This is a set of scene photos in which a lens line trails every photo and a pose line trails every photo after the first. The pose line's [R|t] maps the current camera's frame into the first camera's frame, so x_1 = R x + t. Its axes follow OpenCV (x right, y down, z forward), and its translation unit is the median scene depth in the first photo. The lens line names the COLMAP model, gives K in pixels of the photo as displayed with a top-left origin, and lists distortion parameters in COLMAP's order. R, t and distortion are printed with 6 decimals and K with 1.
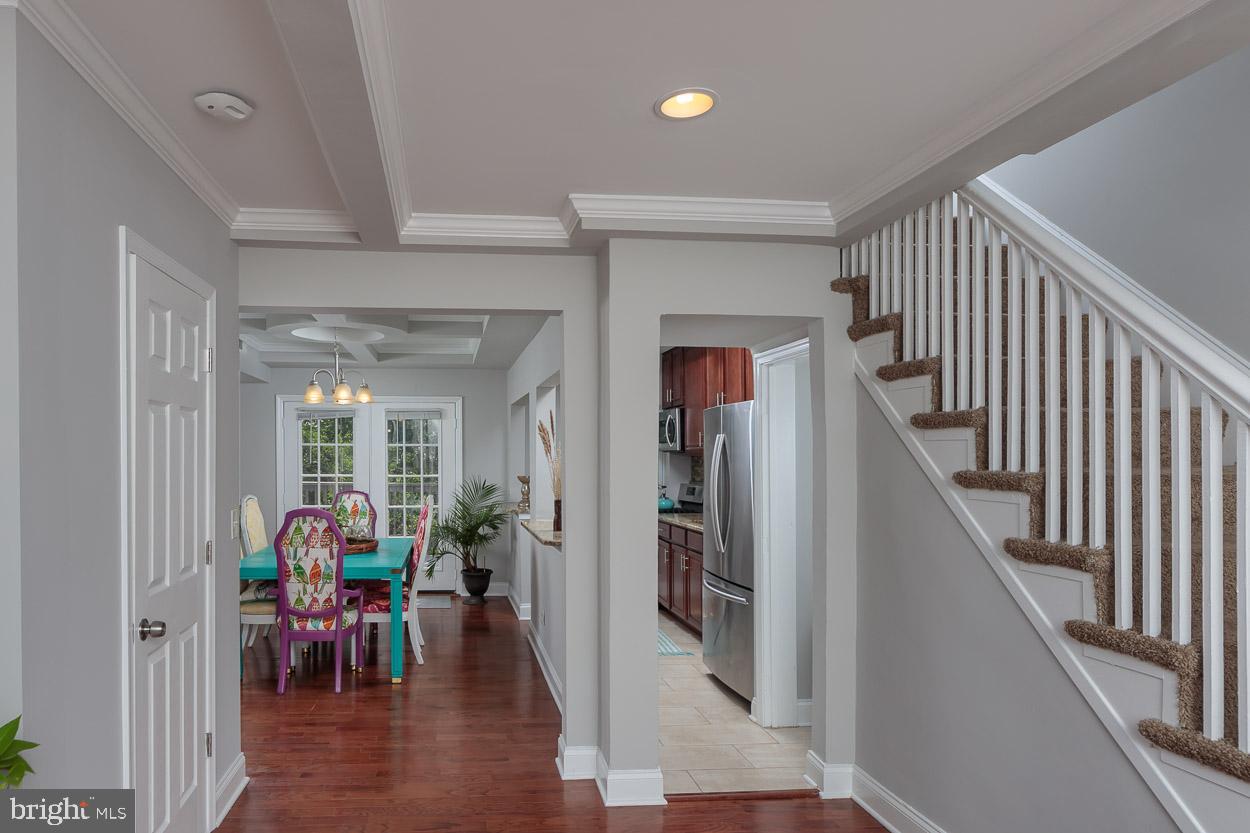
lens RADIAL K [[781.1, 0, 521.8], [0, 781.1, 458.7], [0, 0, 1]] dist [-0.004886, 0.002228]
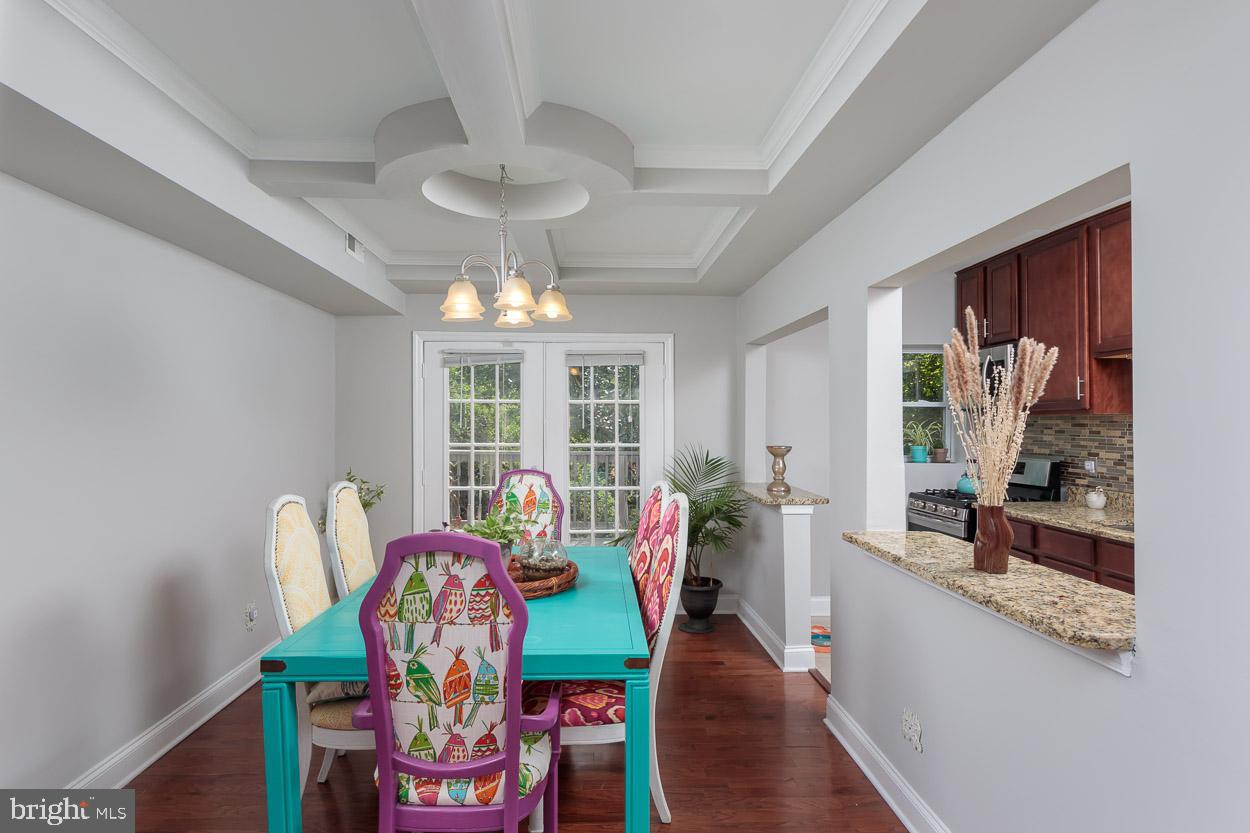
lens RADIAL K [[689.2, 0, 623.0], [0, 689.2, 417.6], [0, 0, 1]] dist [0.000563, -0.000546]
pose [[0.998840, 0.000027, -0.048161, -0.148189], [-0.000465, 0.999959, -0.009077, 0.005363], [0.048159, 0.009089, 0.998798, 0.596681]]
